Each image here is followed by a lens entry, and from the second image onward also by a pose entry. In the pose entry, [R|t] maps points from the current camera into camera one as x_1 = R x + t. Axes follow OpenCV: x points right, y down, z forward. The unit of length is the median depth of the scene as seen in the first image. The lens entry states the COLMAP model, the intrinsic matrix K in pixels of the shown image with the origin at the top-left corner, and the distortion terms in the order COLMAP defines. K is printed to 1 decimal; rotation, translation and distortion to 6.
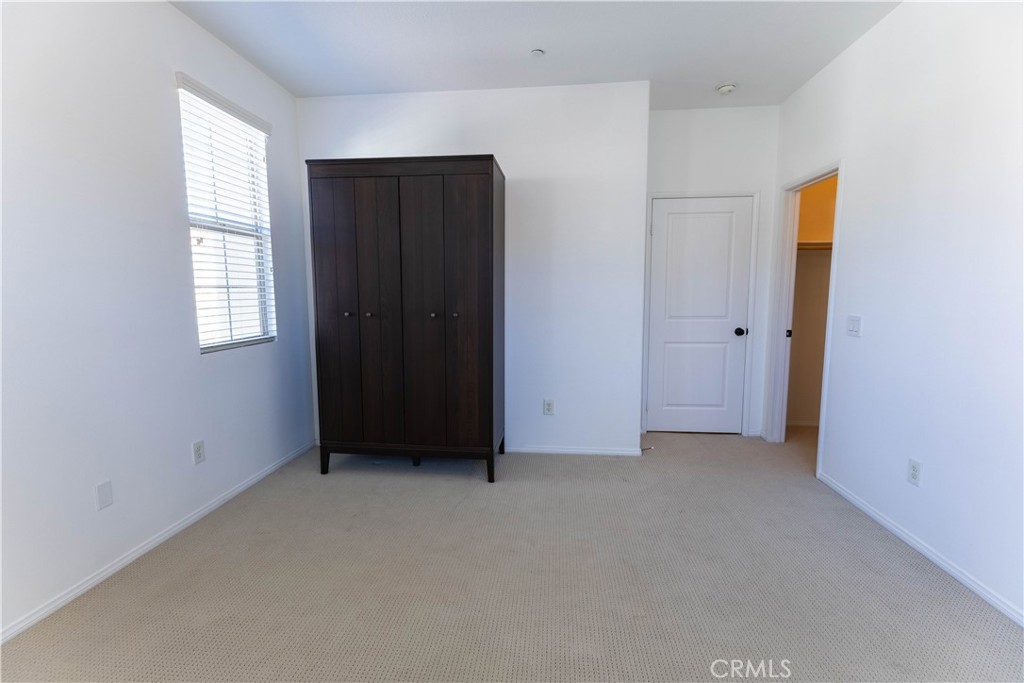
lens RADIAL K [[464.9, 0, 512.0], [0, 464.9, 341.5], [0, 0, 1]] dist [0.003636, -0.000040]
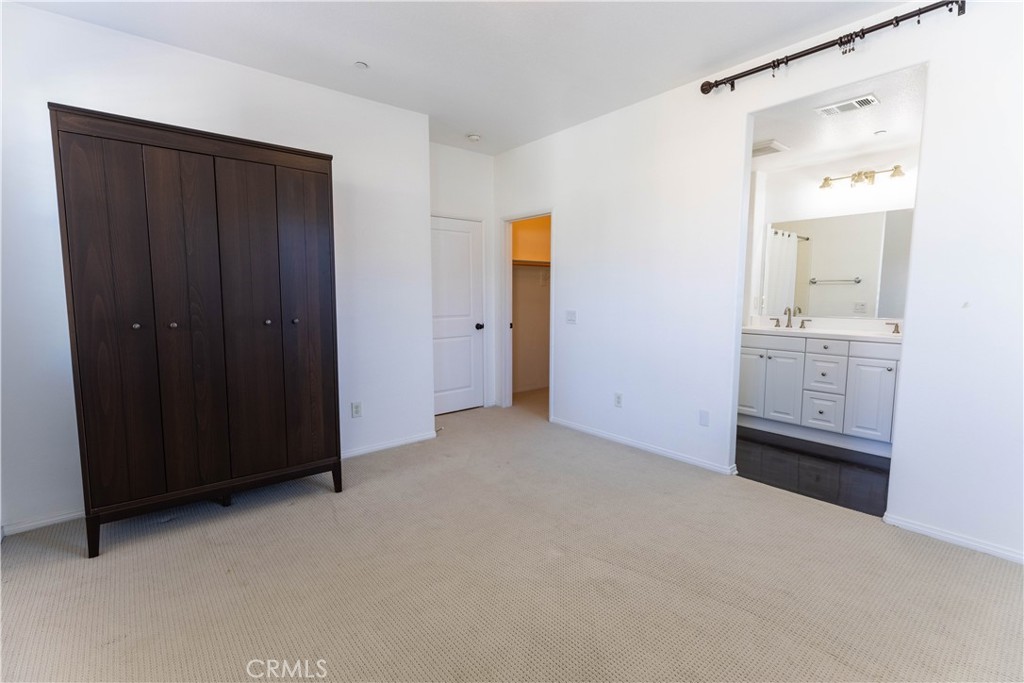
lens RADIAL K [[464.9, 0, 512.0], [0, 464.9, 341.5], [0, 0, 1]] dist [0.003636, -0.000040]
pose [[0.697565, -0.072913, 0.712803, -0.432316], [0.078826, 0.996580, 0.024799, -0.005014], [-0.712173, 0.038889, 0.700926, 0.049291]]
